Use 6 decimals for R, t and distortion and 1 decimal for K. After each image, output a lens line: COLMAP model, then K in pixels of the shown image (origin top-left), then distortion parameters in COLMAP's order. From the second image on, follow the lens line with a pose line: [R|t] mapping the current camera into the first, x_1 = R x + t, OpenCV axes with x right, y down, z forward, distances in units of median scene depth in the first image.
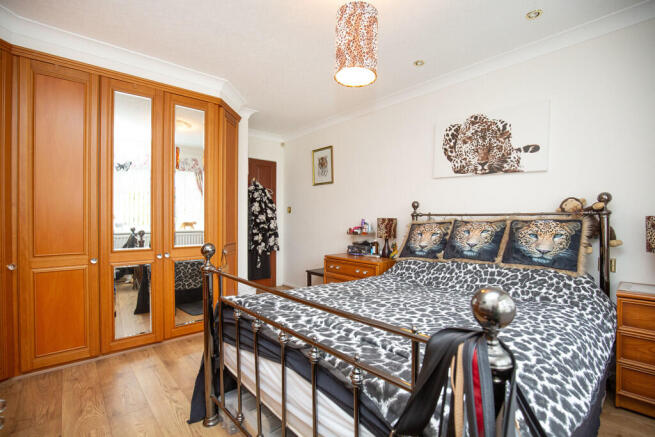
lens RADIAL K [[306.7, 0, 327.5], [0, 306.7, 218.4], [0, 0, 1]] dist [-0.000251, -0.000037]
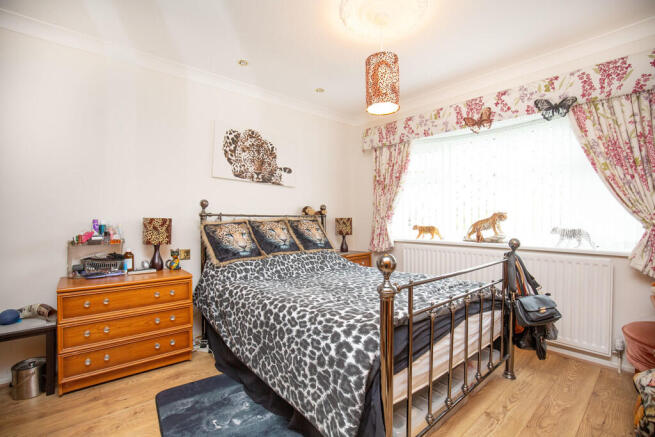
lens RADIAL K [[306.7, 0, 327.6], [0, 306.7, 220.6], [0, 0, 1]] dist [-0.000251, -0.000037]
pose [[0.015598, -0.004507, 0.999868, -0.662049], [-0.001068, 0.999989, 0.004524, 0.000974], [-0.999878, -0.001139, 0.015593, 0.678632]]
